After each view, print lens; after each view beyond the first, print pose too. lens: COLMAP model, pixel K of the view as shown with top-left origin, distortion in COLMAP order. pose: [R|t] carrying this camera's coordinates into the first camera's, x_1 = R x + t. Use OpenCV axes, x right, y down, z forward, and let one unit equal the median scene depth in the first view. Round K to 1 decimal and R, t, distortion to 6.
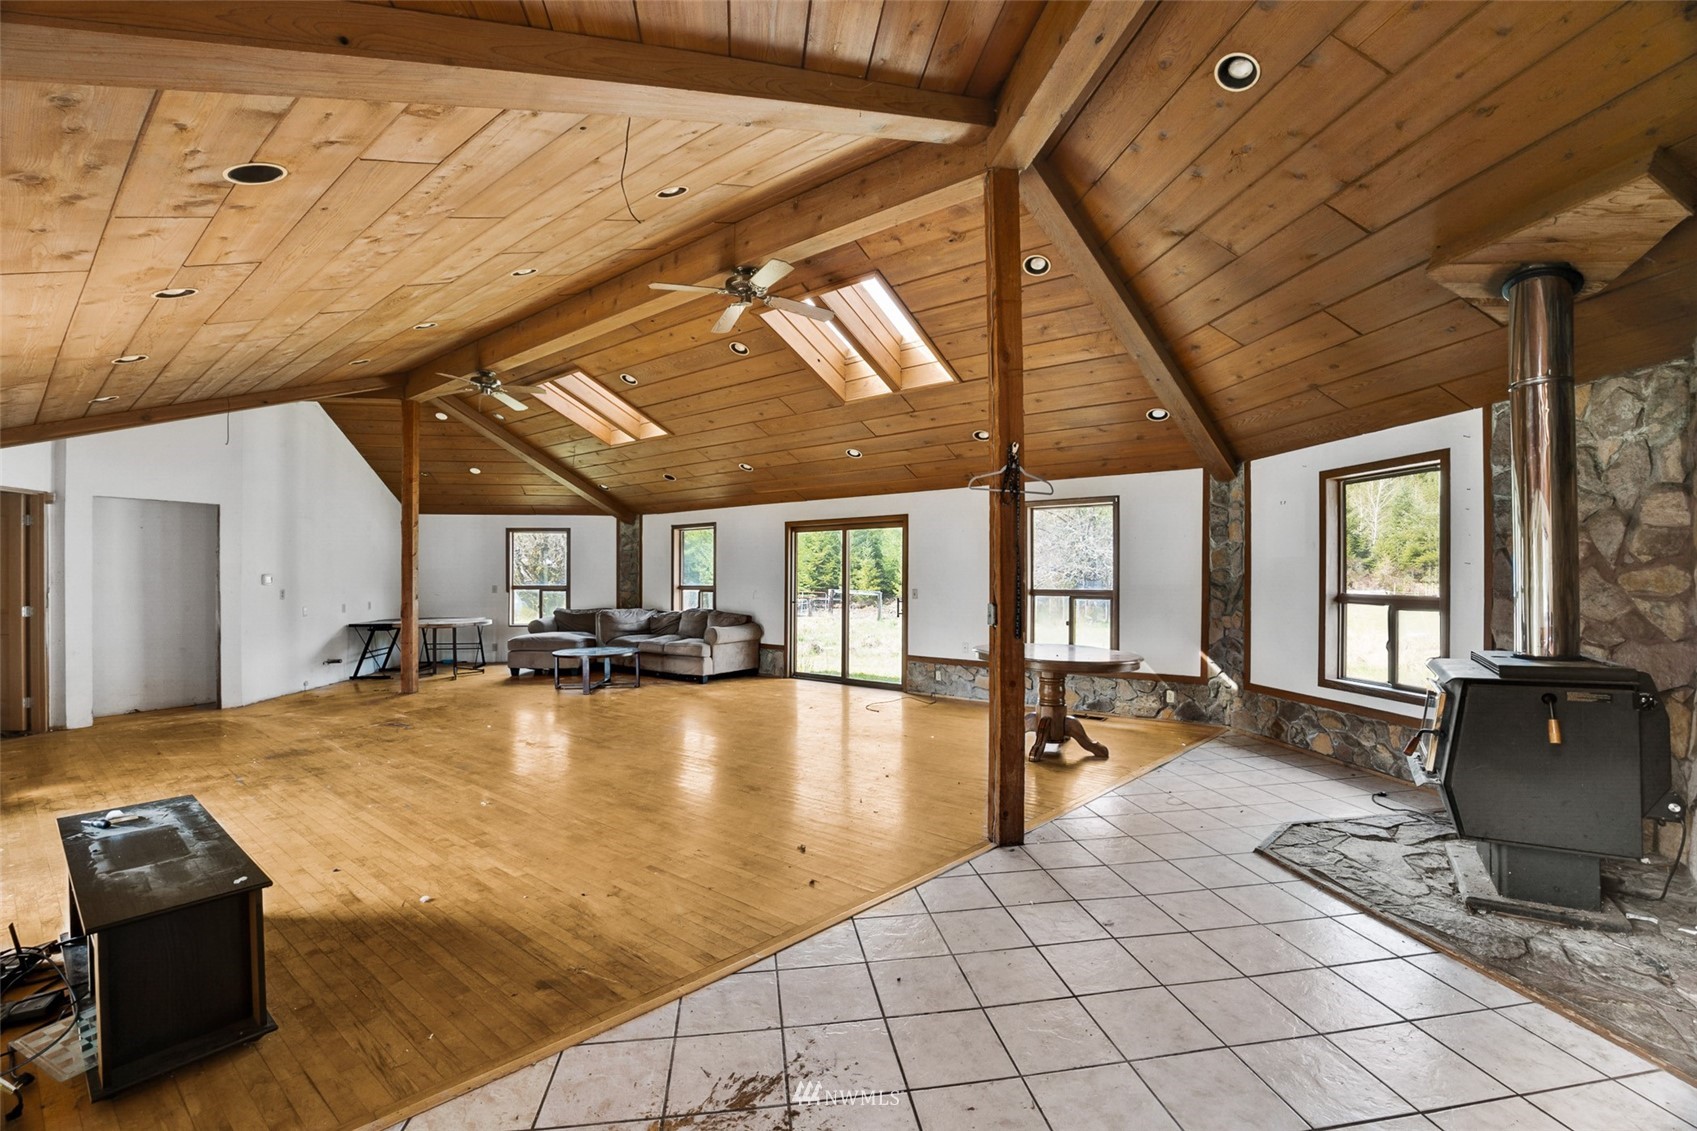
lens RADIAL K [[699.3, 0, 850.6], [0, 699.3, 580.5], [0, 0, 1]] dist [-0.031127, 0.004581]
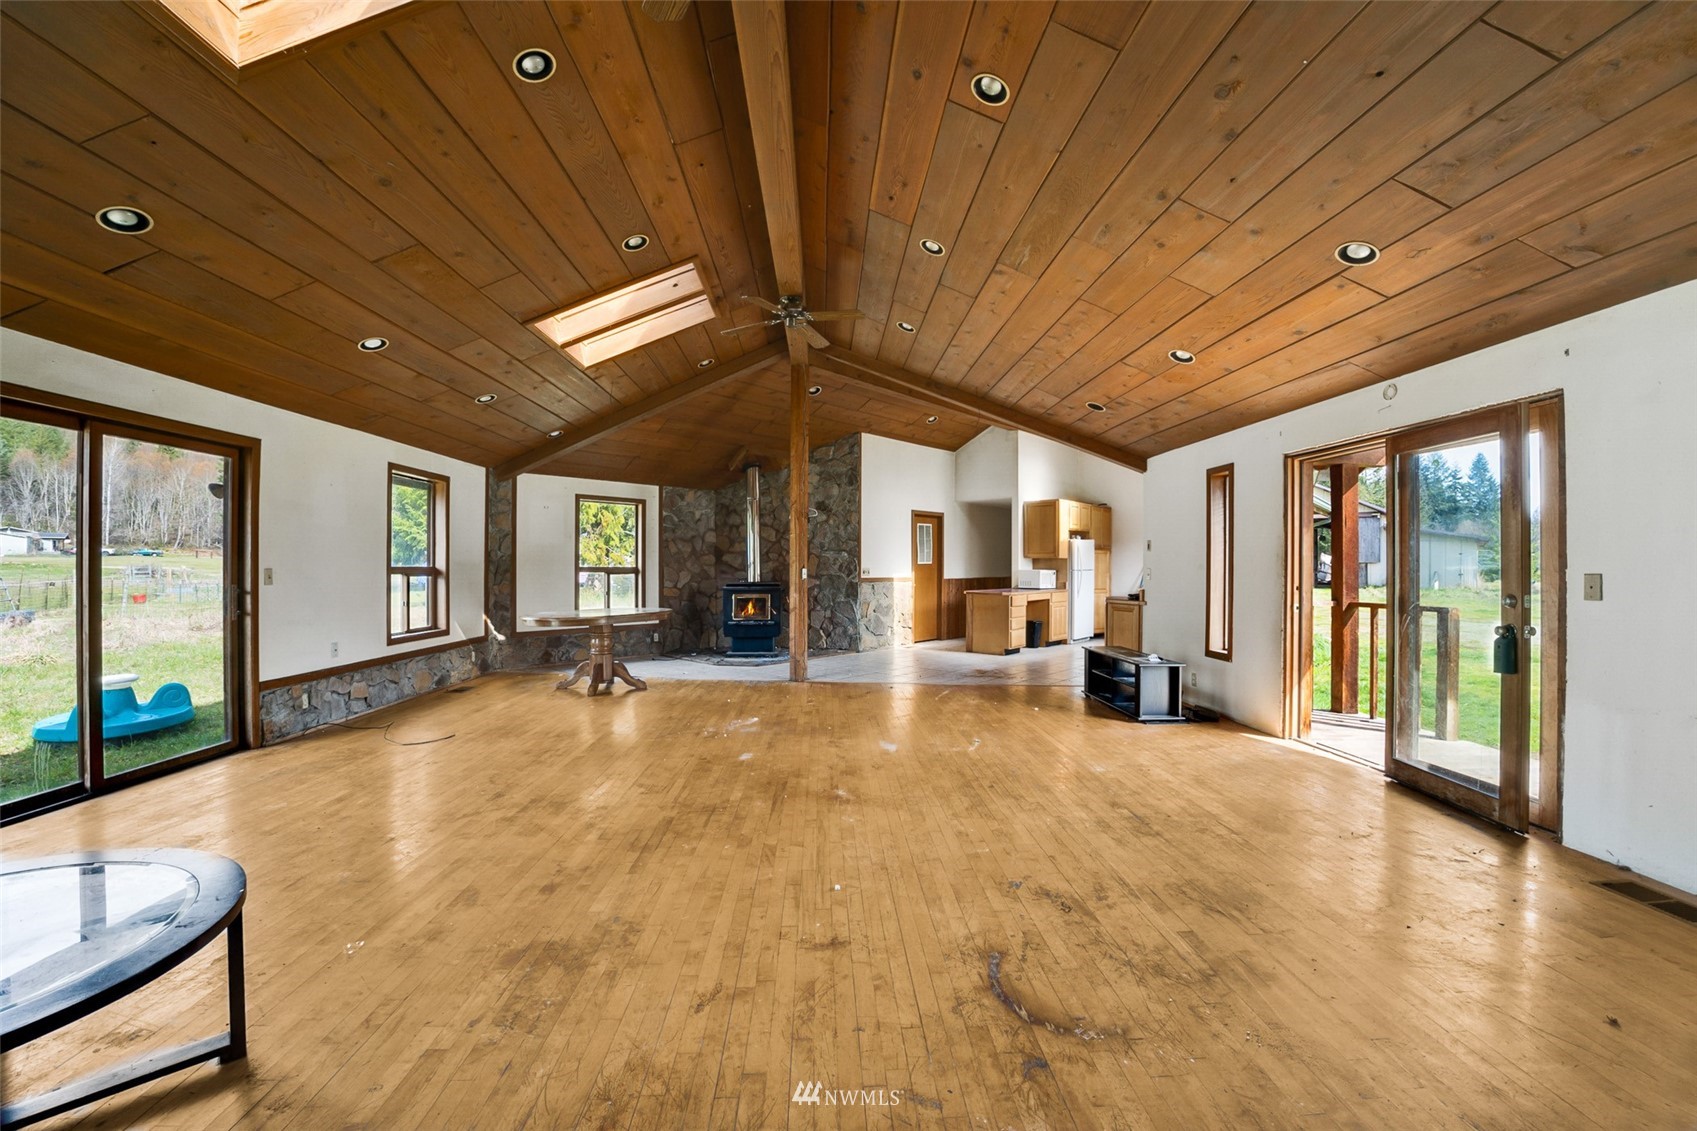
lens RADIAL K [[699.3, 0, 853.0], [0, 699.3, 546.5], [0, 0, 1]] dist [-0.031127, 0.004581]
pose [[-0.652267, 0.018846, 0.757755, -1.064315], [-0.000578, 0.999678, -0.025360, 0.013693], [-0.757989, -0.016980, -0.652046, 1.622165]]
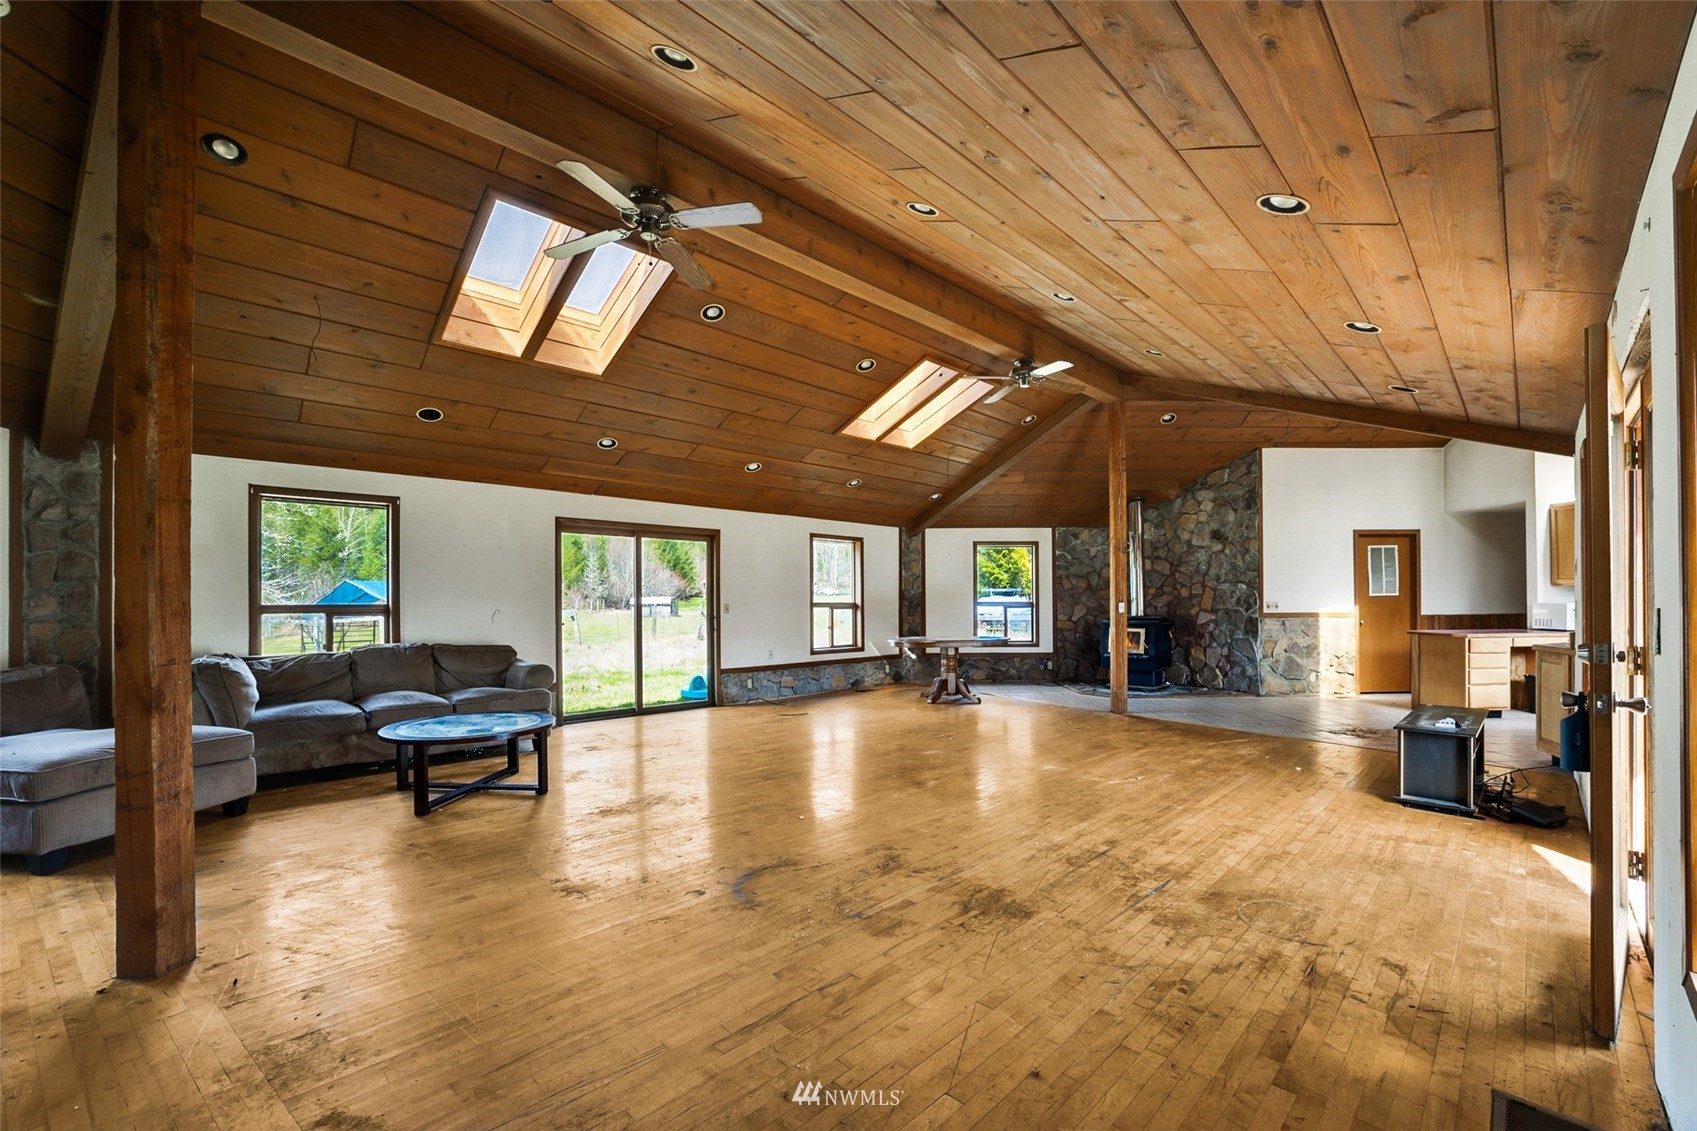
lens RADIAL K [[699.3, 0, 860.5], [0, 699.3, 599.3], [0, 0, 1]] dist [-0.031127, 0.004581]
pose [[0.129631, 0.000066, 0.991562, -1.441474], [0.008046, 0.999967, -0.001118, 0.012589], [-0.991530, 0.008123, 0.129626, 1.086761]]
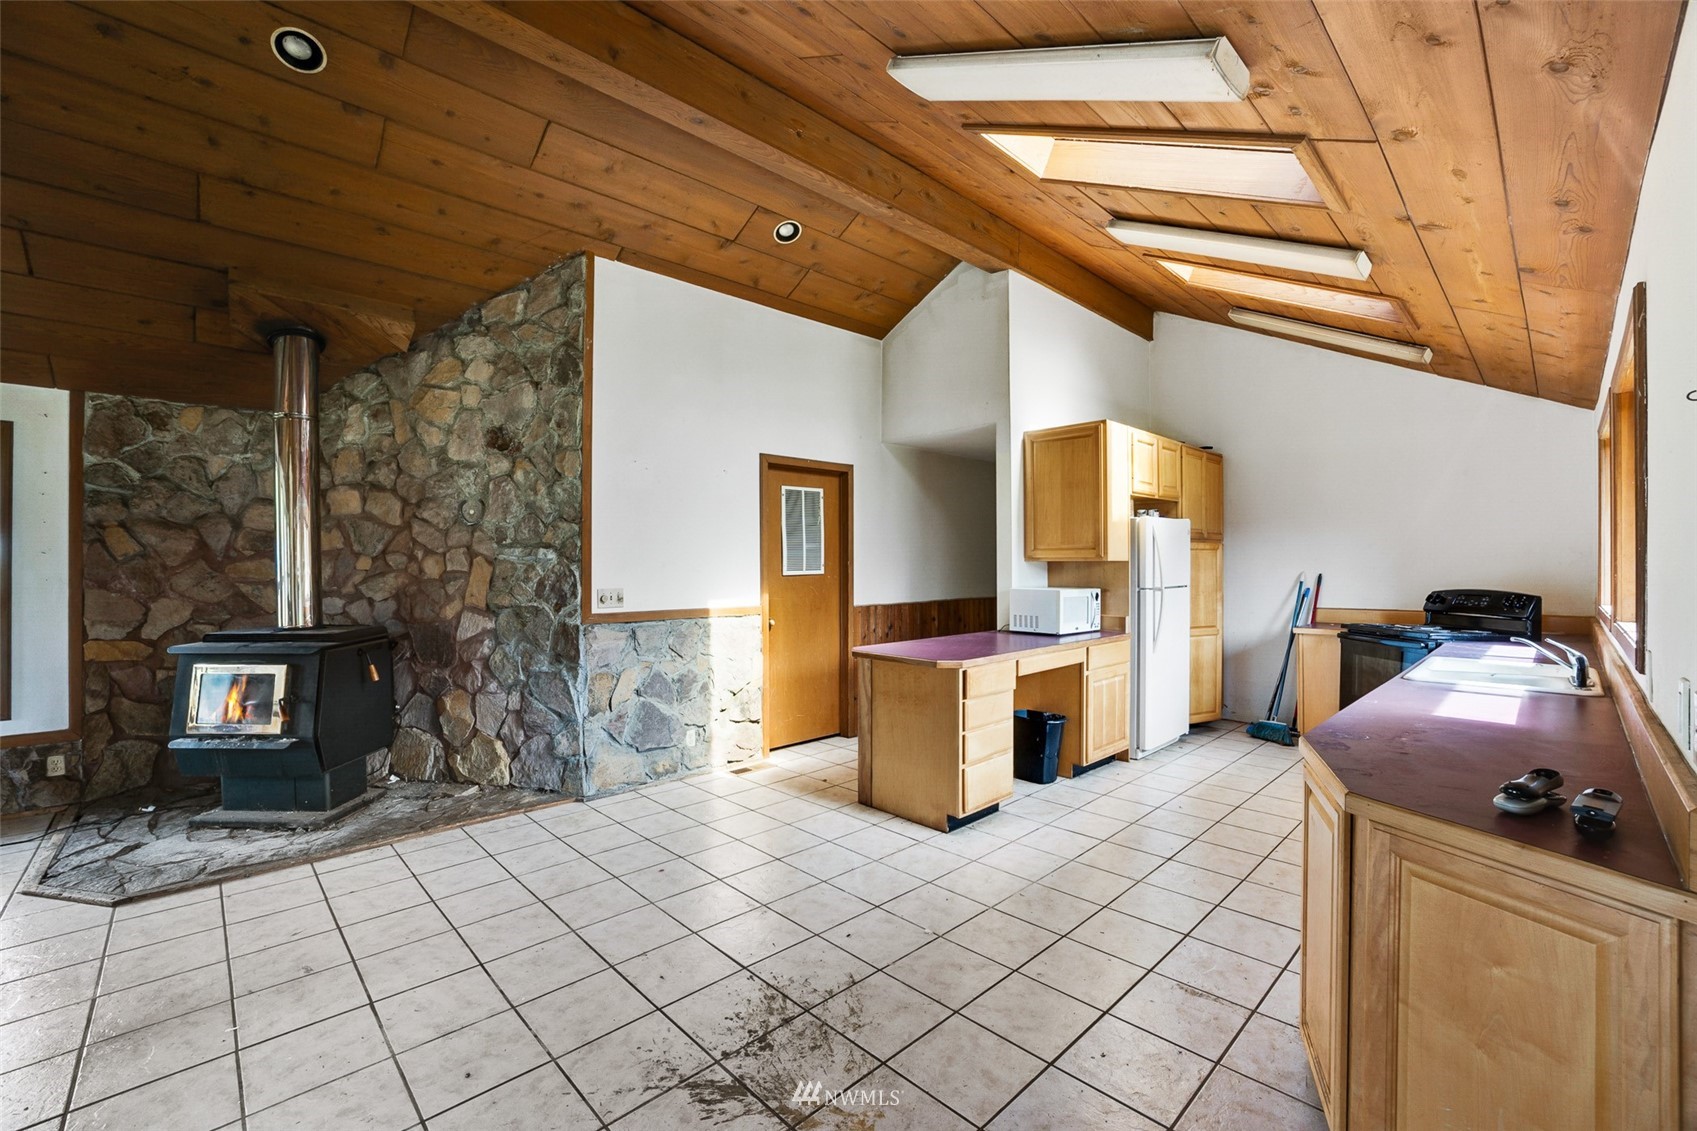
lens RADIAL K [[699.3, 0, 849.7], [0, 699.3, 558.9], [0, 0, 1]] dist [-0.031127, 0.004581]
pose [[-0.575750, 0.009398, 0.817572, -0.387431], [0.005364, 0.999956, -0.007718, -0.002891], [-0.817608, -0.000058, -0.575775, 0.515894]]
